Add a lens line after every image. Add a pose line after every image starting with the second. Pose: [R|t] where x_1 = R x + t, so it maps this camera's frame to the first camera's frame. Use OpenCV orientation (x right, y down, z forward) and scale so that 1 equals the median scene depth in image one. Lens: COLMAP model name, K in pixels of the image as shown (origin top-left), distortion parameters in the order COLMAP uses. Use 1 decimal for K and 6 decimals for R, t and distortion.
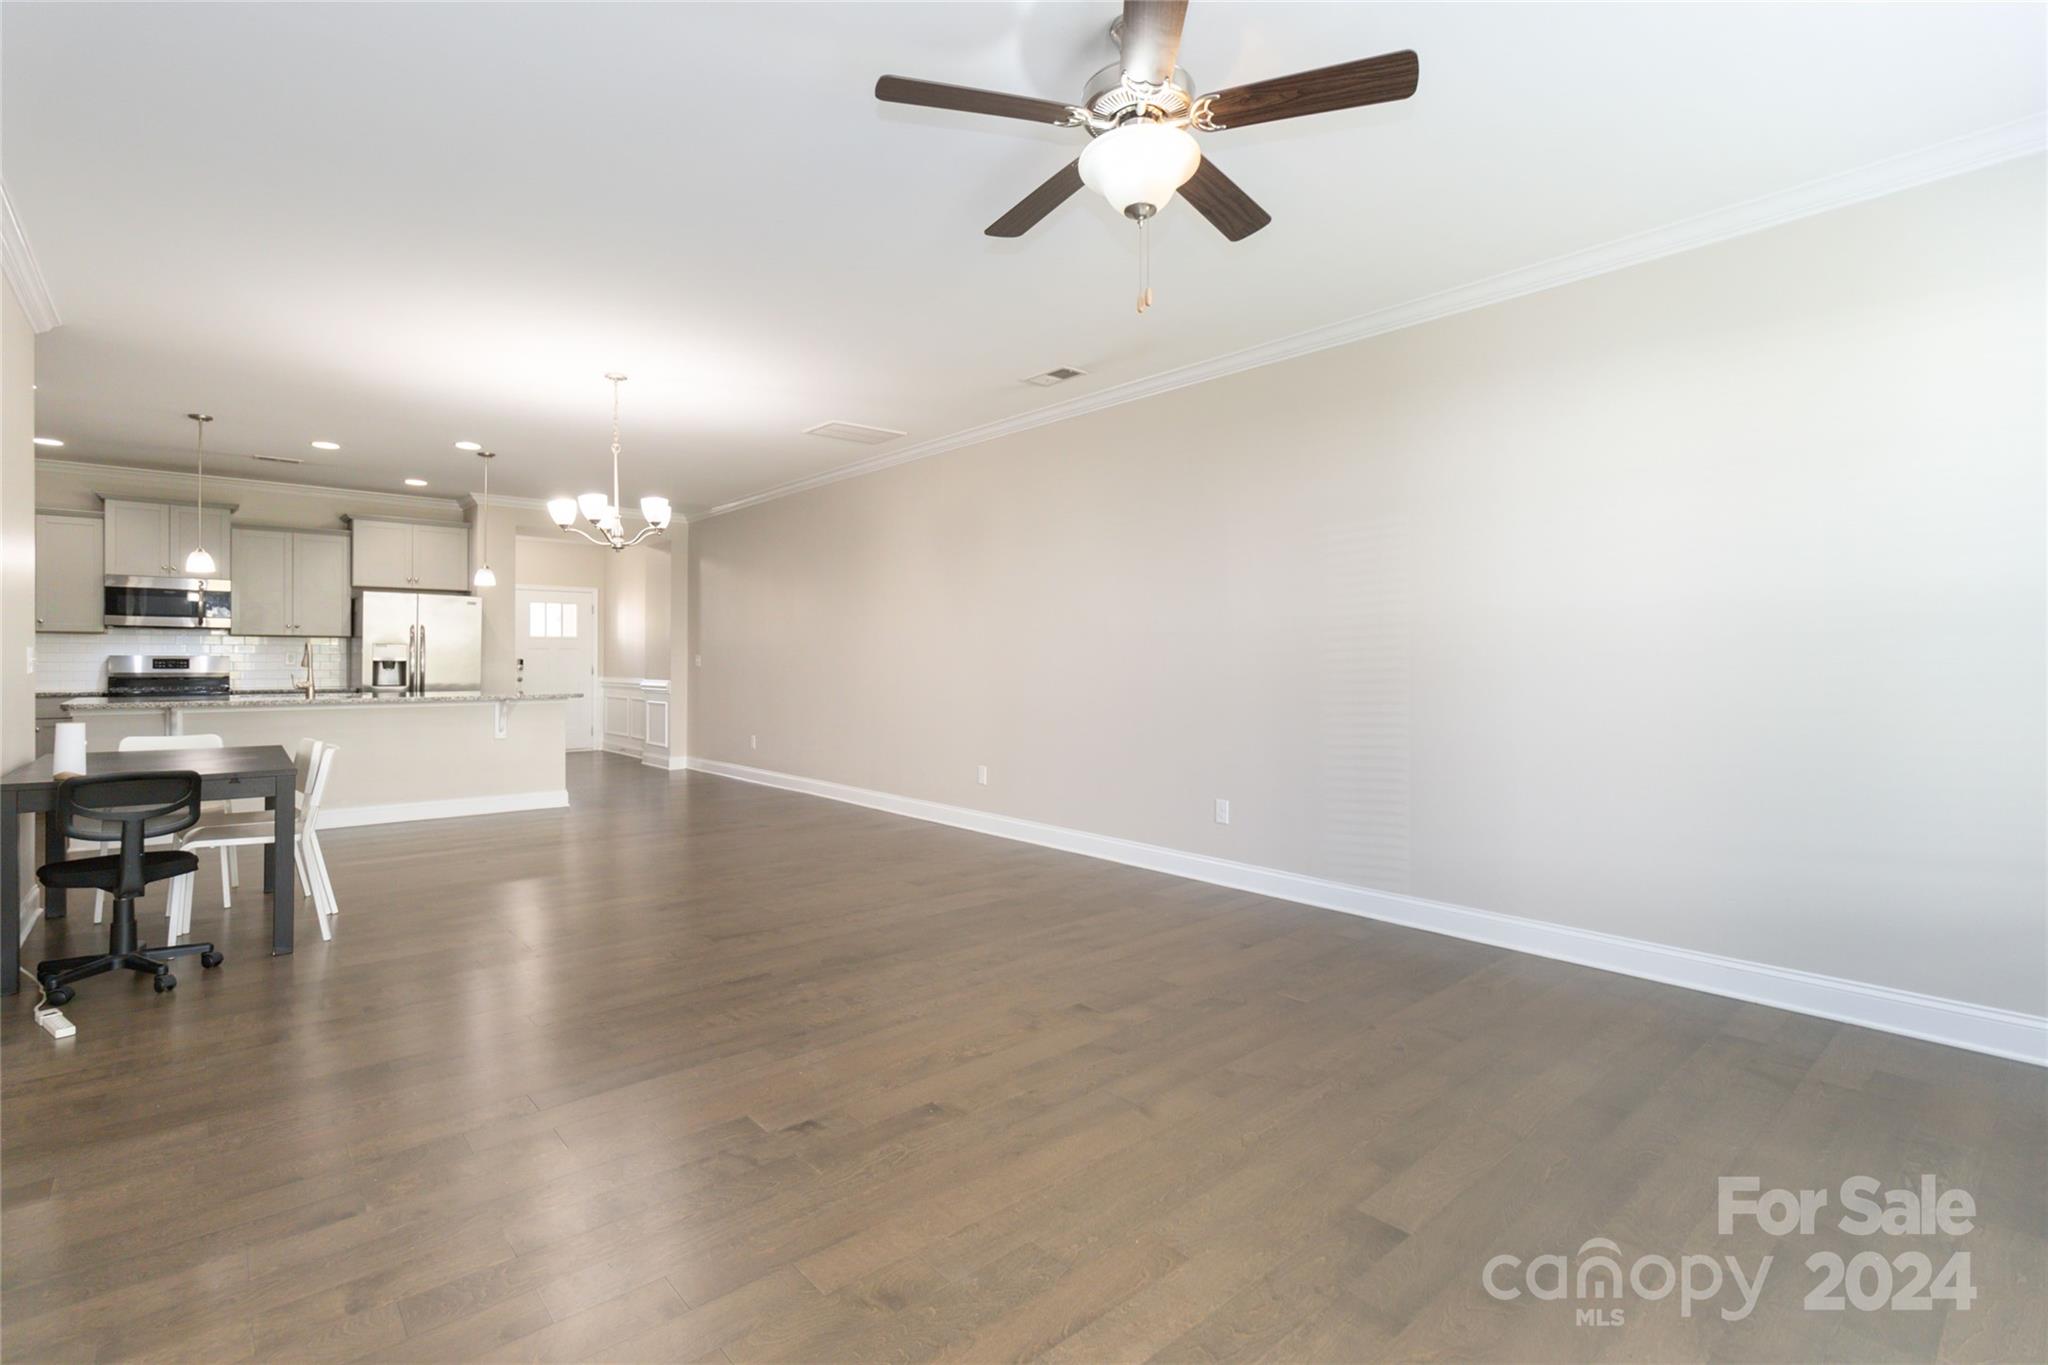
lens RADIAL K [[945.0, 0, 1046.9], [0, 945.0, 667.9], [0, 0, 1]] dist [0.006998, 0.000254]
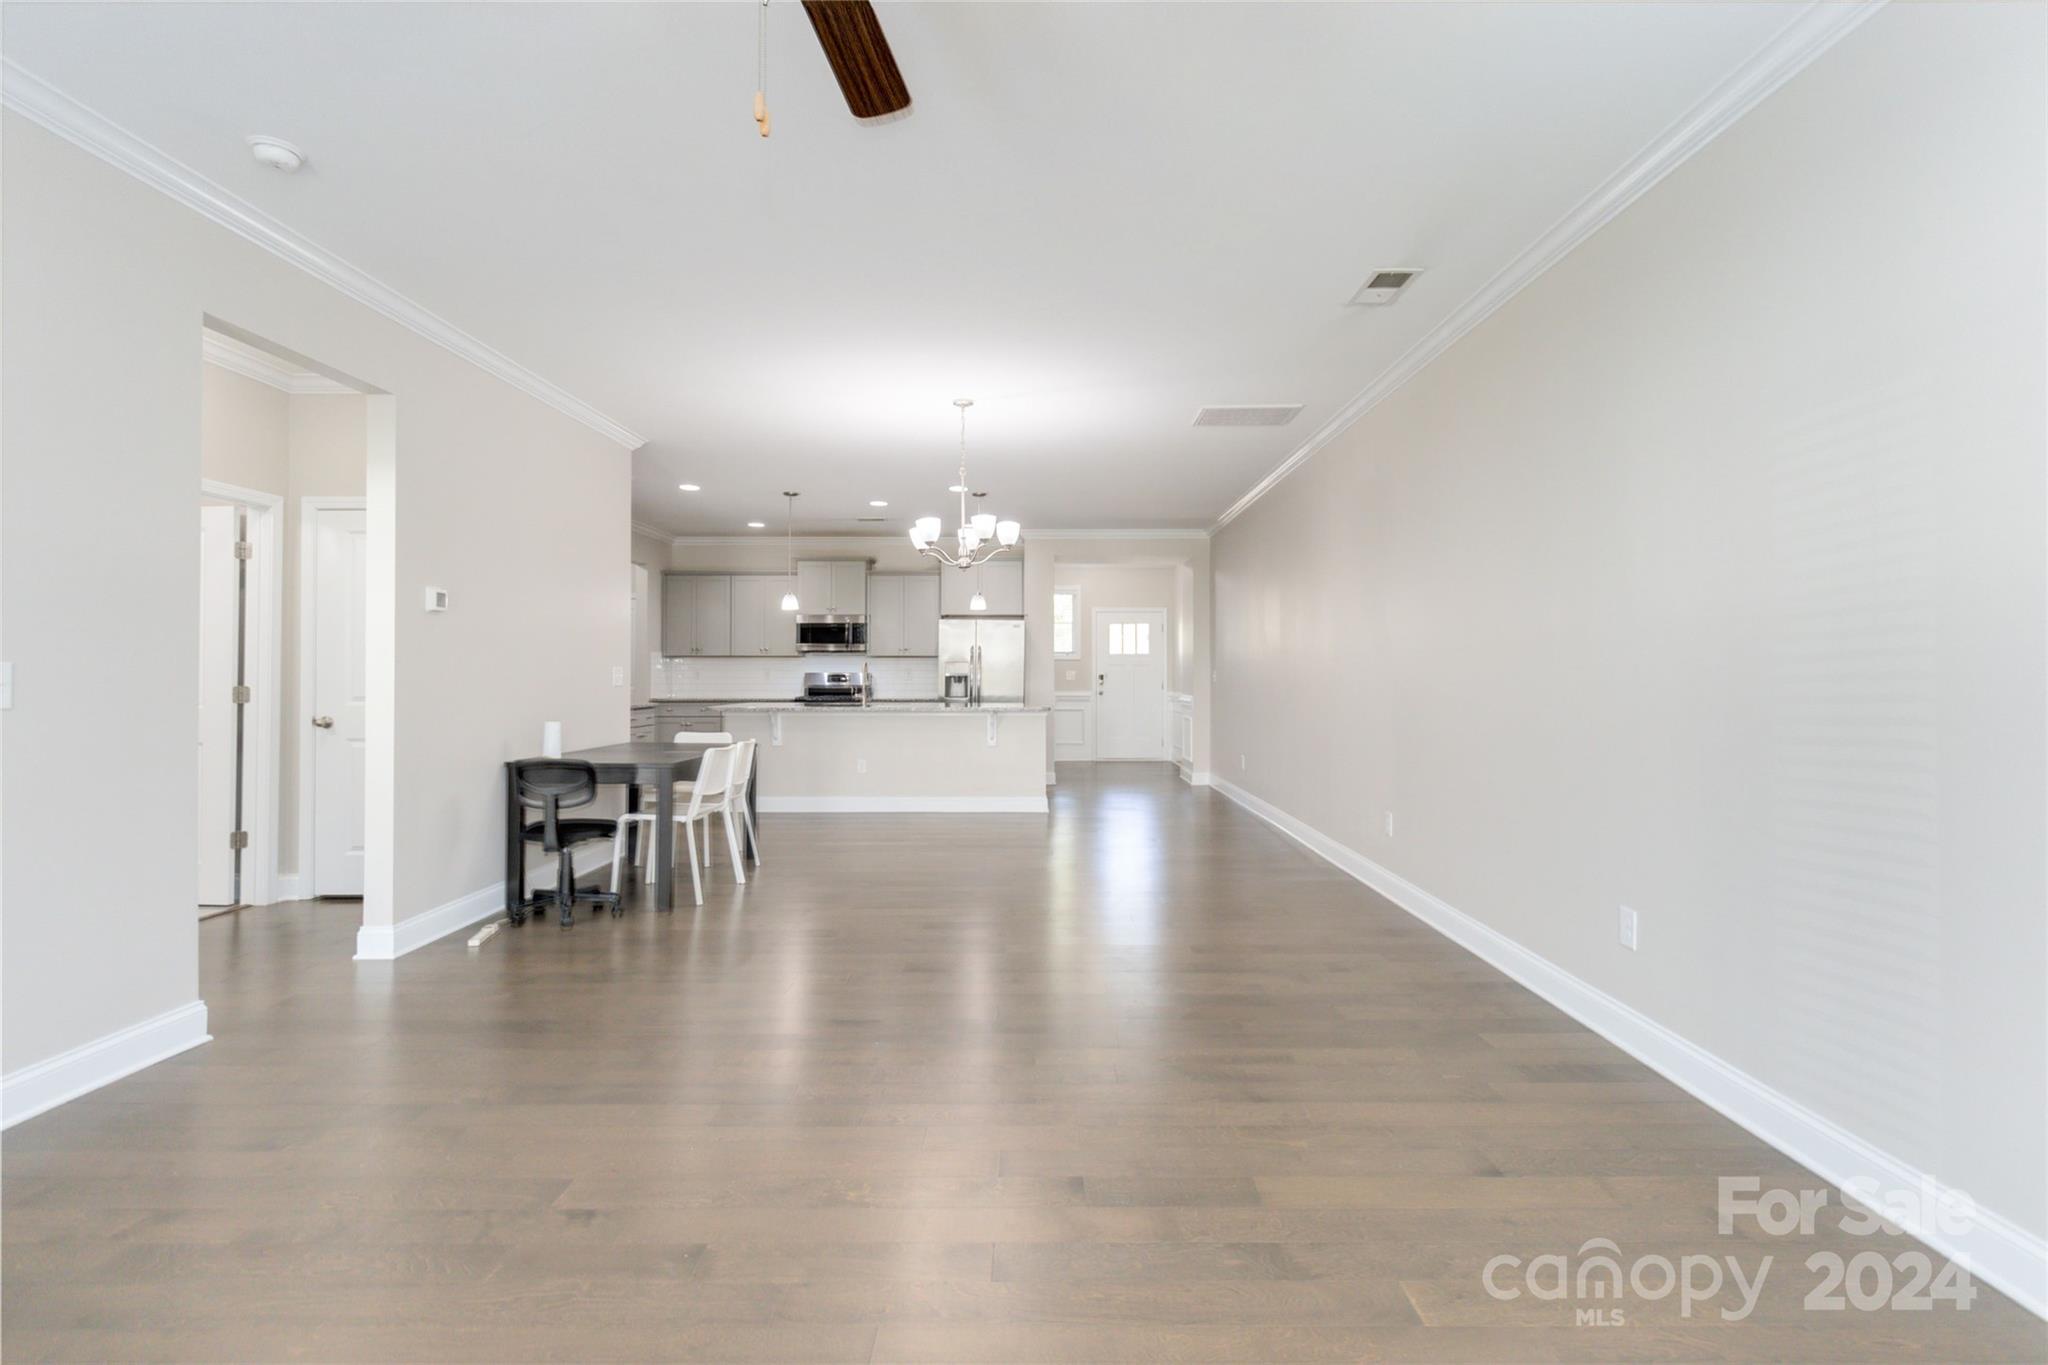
lens RADIAL K [[945.0, 0, 1046.9], [0, 945.0, 667.9], [0, 0, 1]] dist [0.006998, 0.000254]
pose [[0.752928, -0.005679, -0.658078, 0.180279], [-0.004375, 0.999897, -0.013635, -0.002452], [0.658088, 0.013146, 0.752826, 0.175419]]
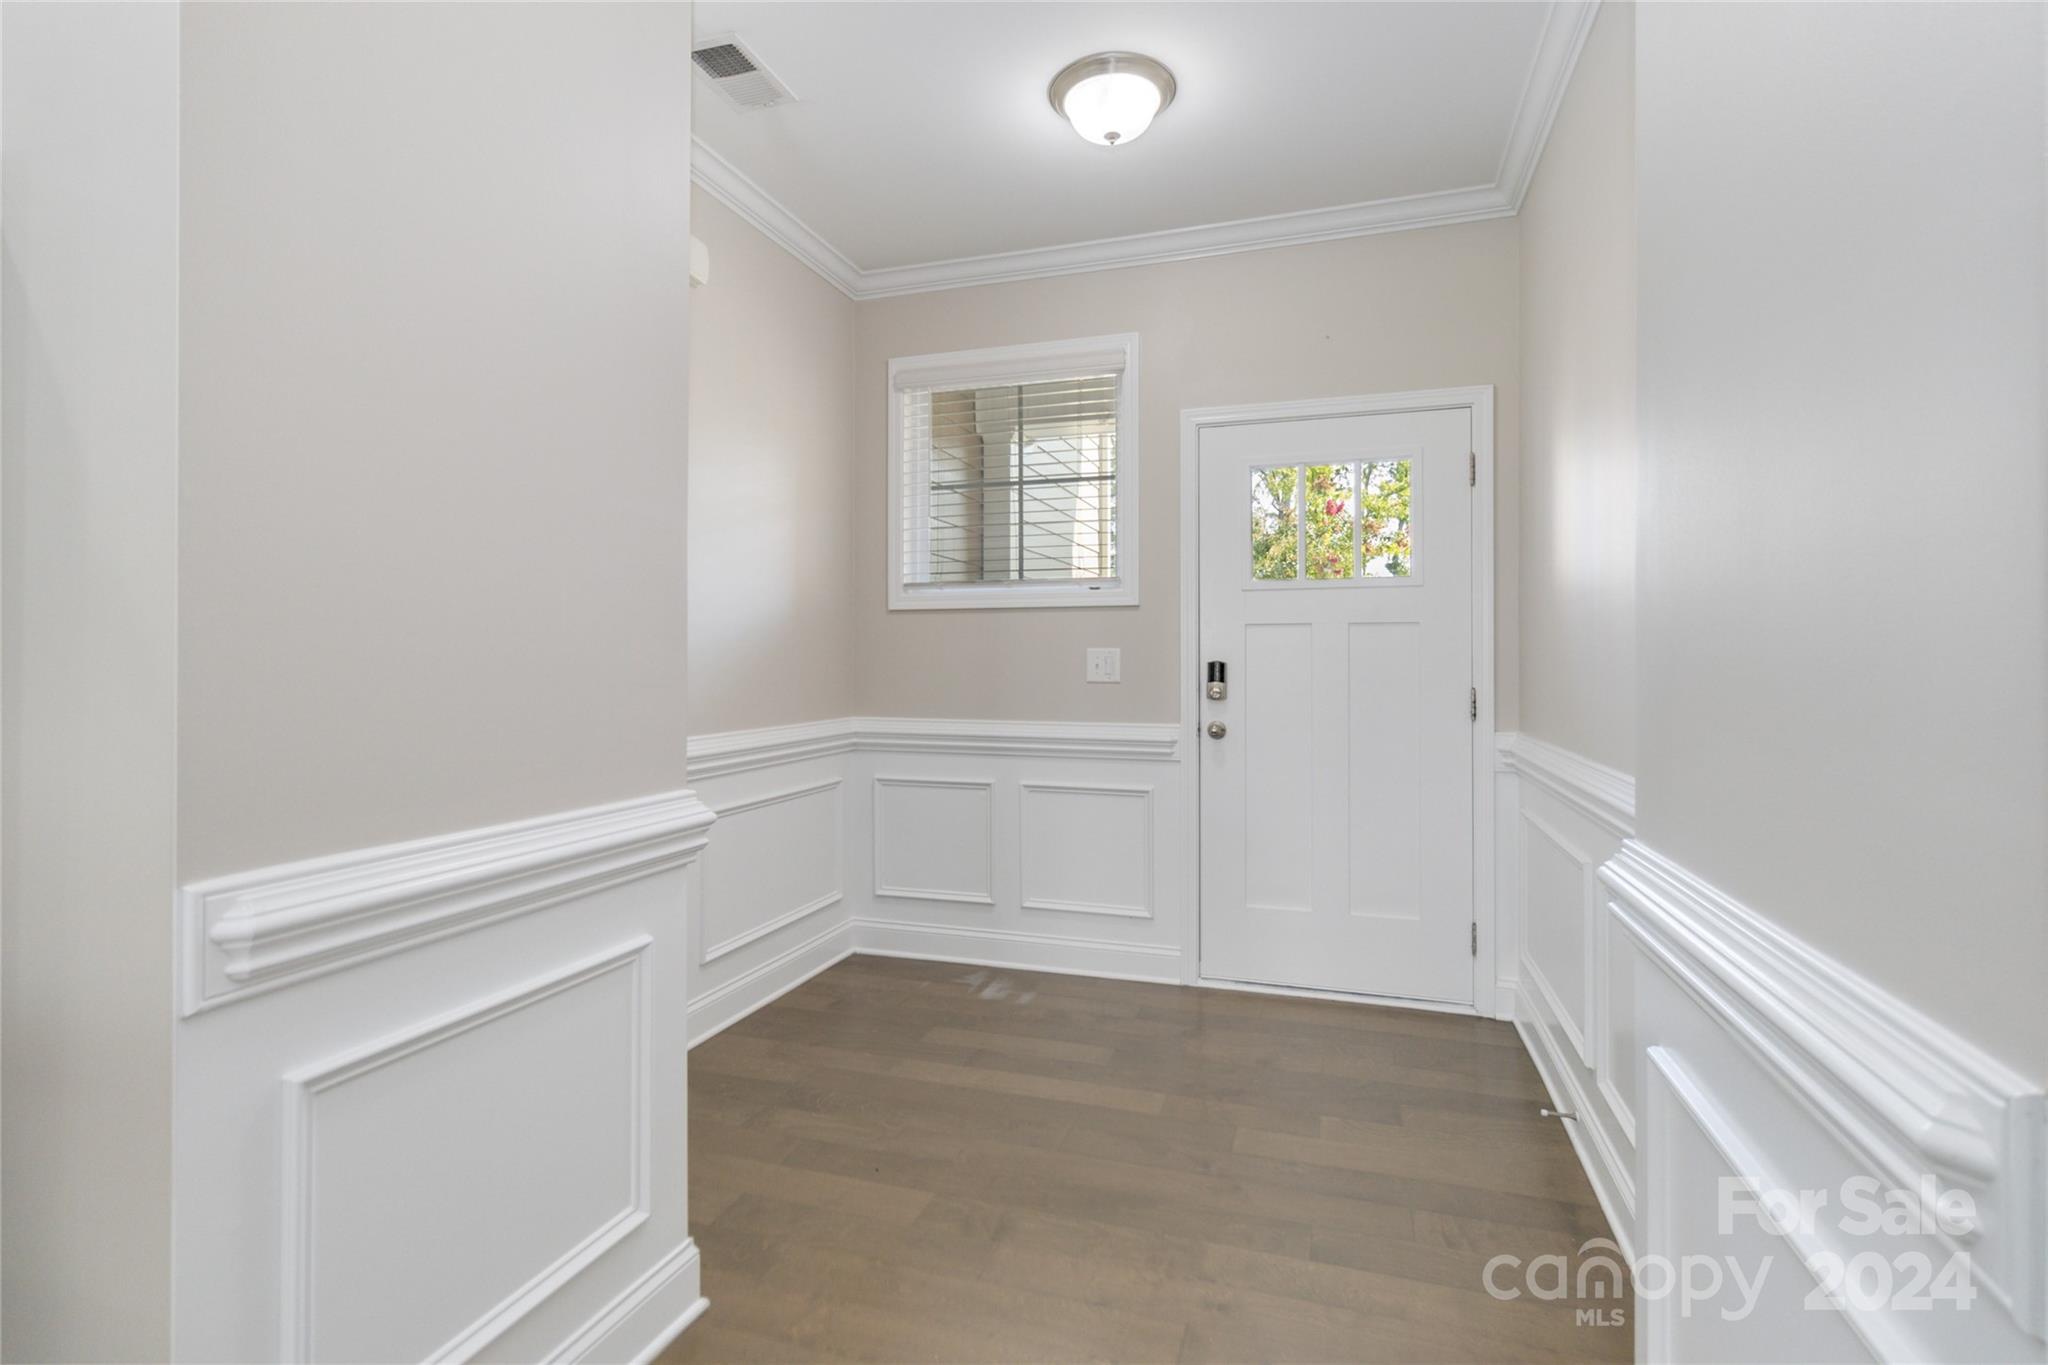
lens RADIAL K [[945.0, 0, 1046.9], [0, 945.0, 667.9], [0, 0, 1]] dist [0.006998, 0.000254]
pose [[0.510878, 0.003285, -0.859647, -0.475381], [-0.007245, 0.999974, -0.000485, -0.010033], [0.859623, 0.006475, 0.510888, 1.153190]]
